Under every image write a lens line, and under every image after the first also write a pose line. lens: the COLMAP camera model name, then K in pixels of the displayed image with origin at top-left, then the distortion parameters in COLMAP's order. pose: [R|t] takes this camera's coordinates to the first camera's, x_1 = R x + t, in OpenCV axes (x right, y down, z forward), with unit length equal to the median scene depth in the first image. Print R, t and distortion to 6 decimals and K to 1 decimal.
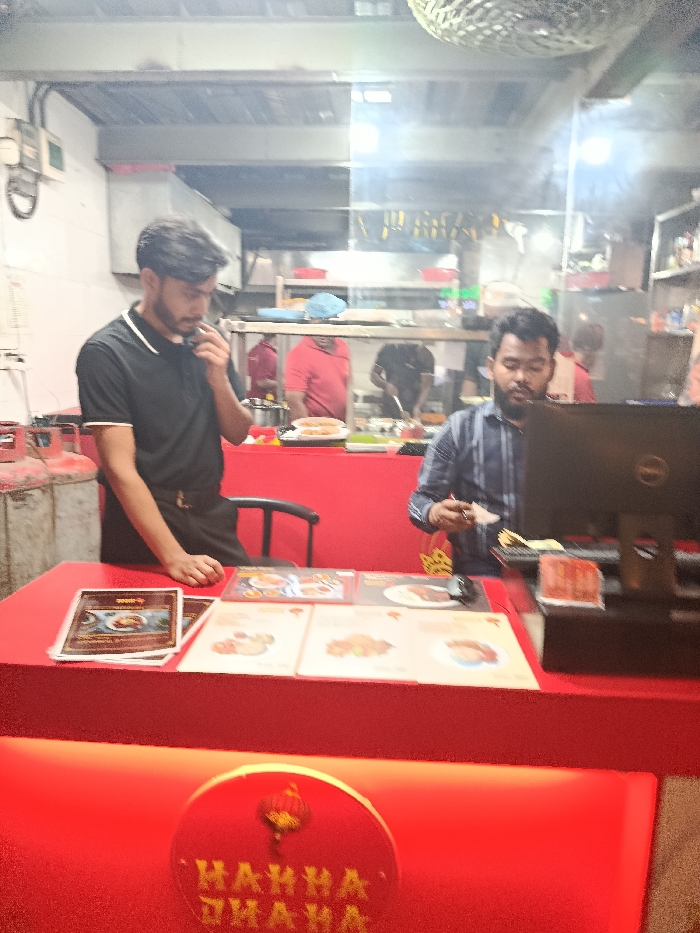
lens RADIAL K [[650.5, 0, 350.0], [0, 650.5, 466.5], [0, 0, 1]] dist [0.089512, -0.140536]
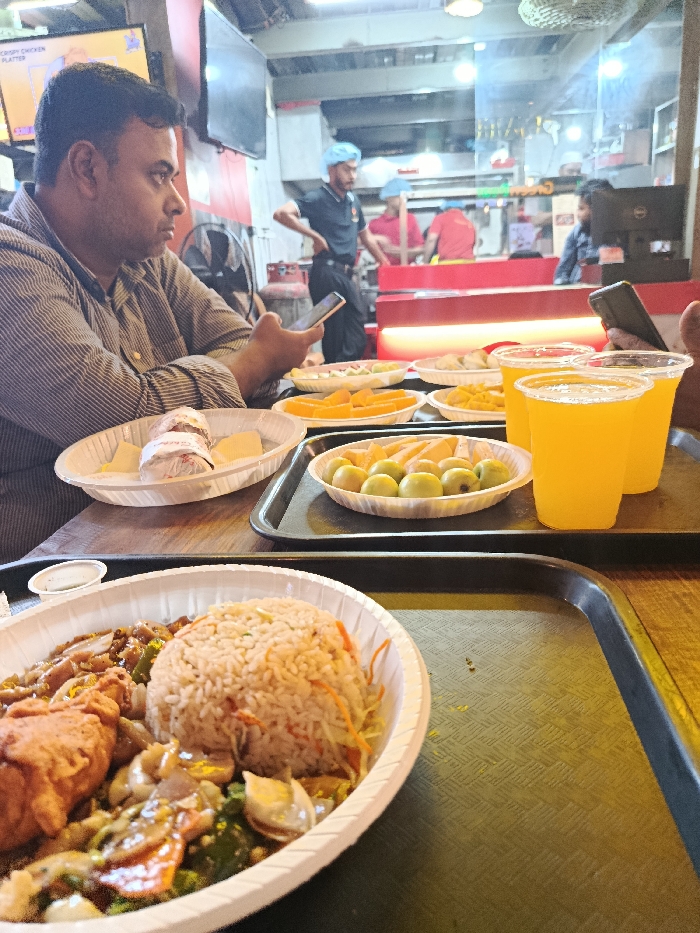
lens RADIAL K [[663.7, 0, 350.0], [0, 663.7, 466.5], [0, 0, 1]] dist [-0.000846, -0.003959]
pose [[0.996883, -0.070865, -0.034671, -0.190947], [0.074052, 0.992078, 0.101481, 0.188391], [0.027205, -0.103732, 0.994233, -0.502278]]
